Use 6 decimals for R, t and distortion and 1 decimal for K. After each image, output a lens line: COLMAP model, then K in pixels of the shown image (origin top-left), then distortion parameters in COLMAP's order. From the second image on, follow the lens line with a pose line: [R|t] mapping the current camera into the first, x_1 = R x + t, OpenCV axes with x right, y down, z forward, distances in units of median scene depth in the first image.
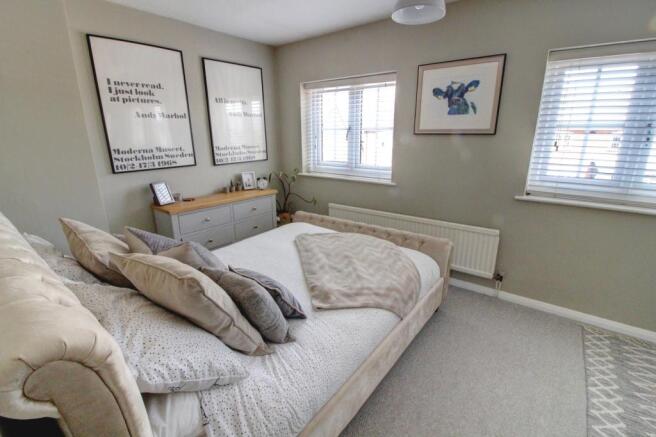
lens RADIAL K [[311.8, 0, 329.4], [0, 311.8, 219.1], [0, 0, 1]] dist [0.004523, 0.000267]
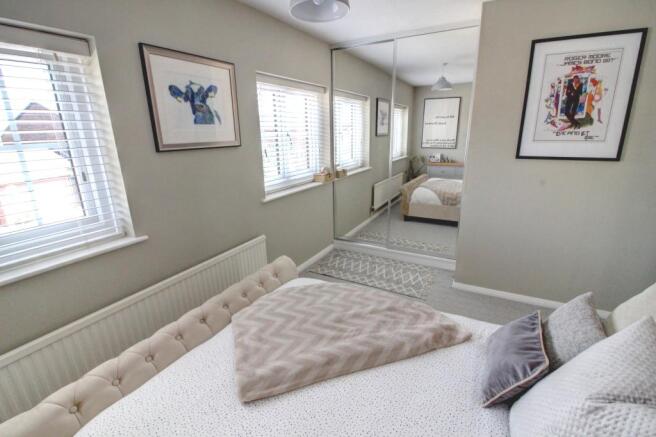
lens RADIAL K [[311.8, 0, 329.7], [0, 311.8, 216.6], [0, 0, 1]] dist [0.004523, 0.000267]
pose [[-0.151698, -0.268613, 0.951228, -0.484379], [0.280892, 0.910972, 0.302041, -0.277168], [-0.947675, 0.313012, -0.062742, 0.841433]]
